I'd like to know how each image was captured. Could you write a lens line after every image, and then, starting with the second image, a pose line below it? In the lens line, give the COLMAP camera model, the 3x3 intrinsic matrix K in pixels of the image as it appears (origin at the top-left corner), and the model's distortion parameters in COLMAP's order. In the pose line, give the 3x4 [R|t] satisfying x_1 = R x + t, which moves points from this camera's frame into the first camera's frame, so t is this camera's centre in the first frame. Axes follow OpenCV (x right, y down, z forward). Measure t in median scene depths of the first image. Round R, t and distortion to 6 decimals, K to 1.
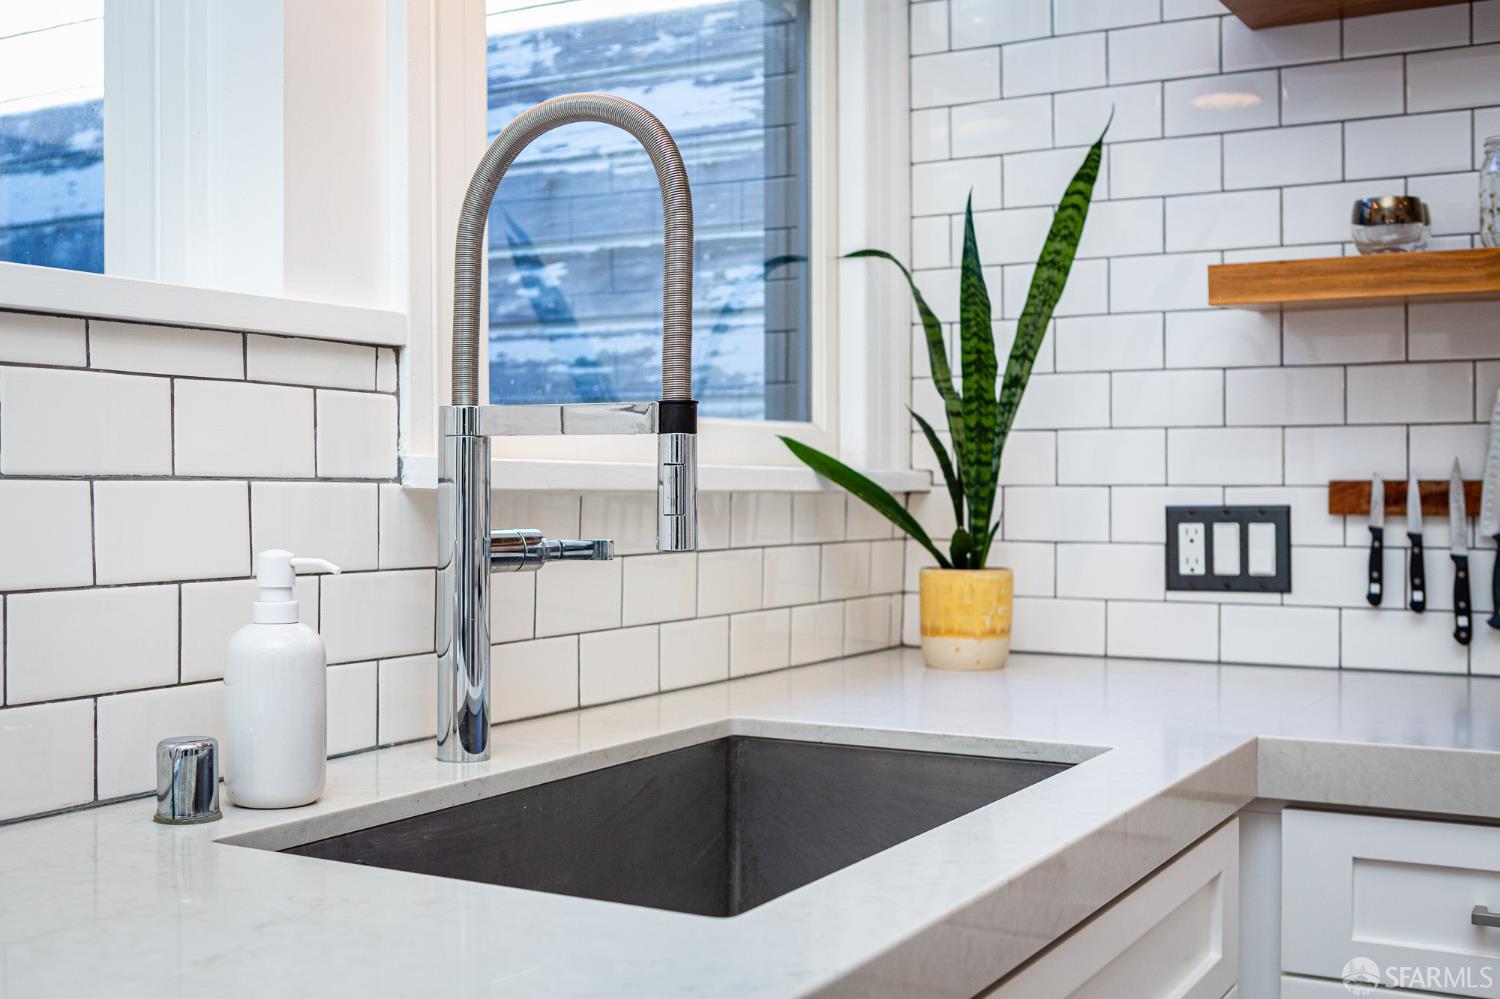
lens RADIAL K [[1669.4, 0, 750.0], [0, 1669.4, 499.5], [0, 0, 1]] dist [-0.028500, -0.009429]
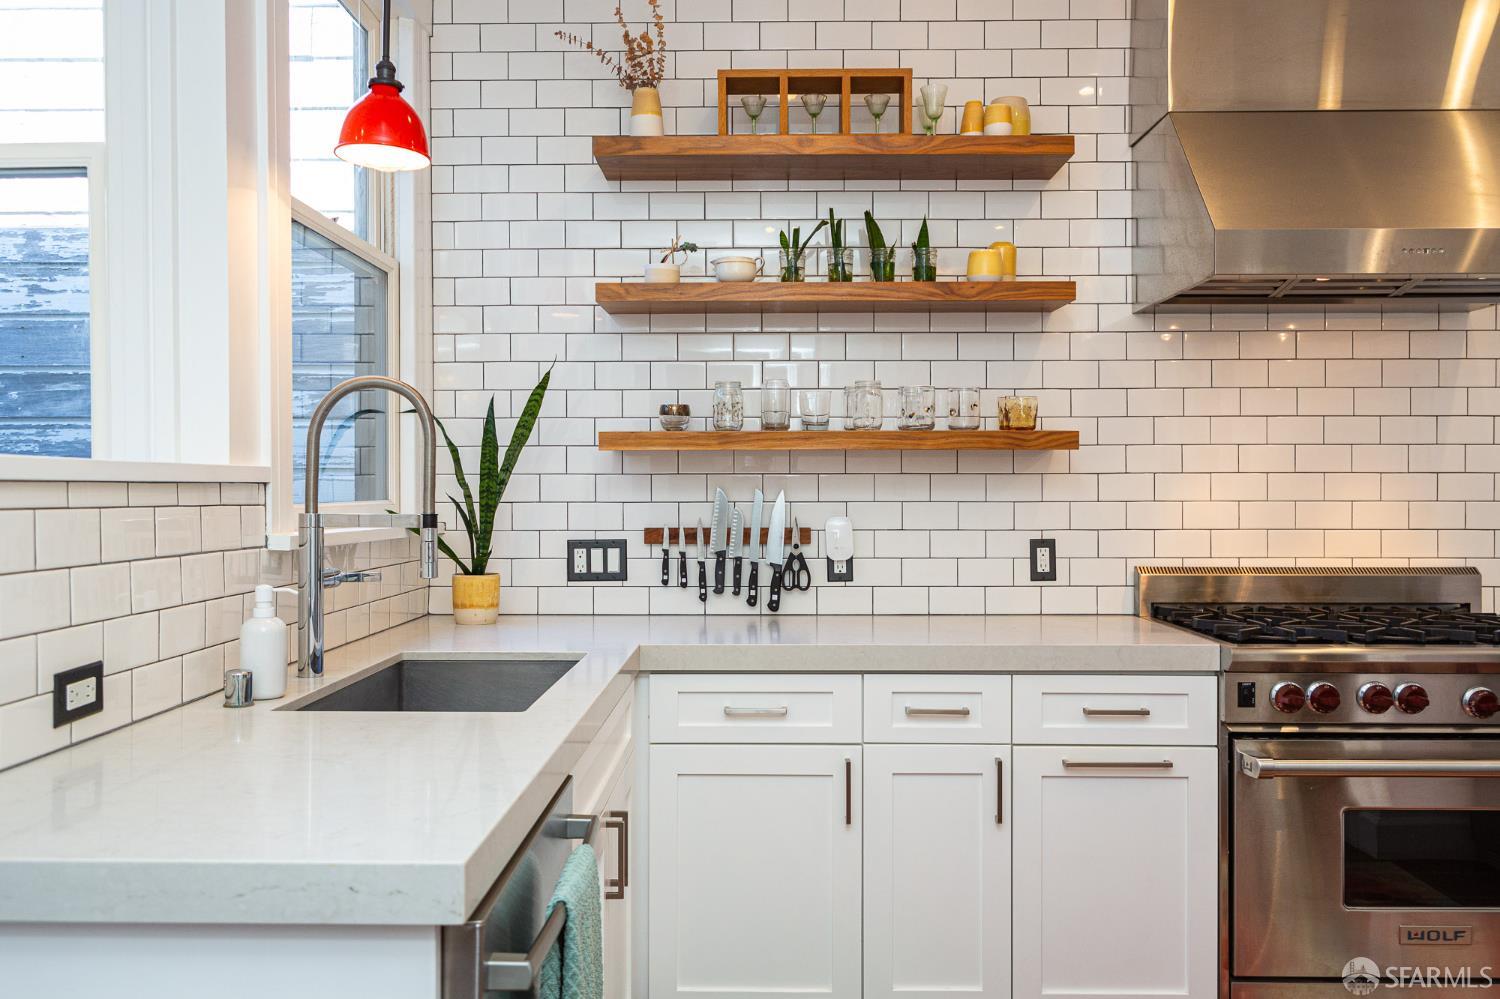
lens RADIAL K [[1184.1, 0, 750.0], [0, 1184.1, 499.5], [0, 0, 1]] dist [-0.121513, 0.000519]
pose [[0.872621, -0.006422, 0.488355, -0.284553], [0.006805, 0.999976, 0.000990, -0.049507], [-0.488350, 0.002459, 0.872644, -0.408653]]
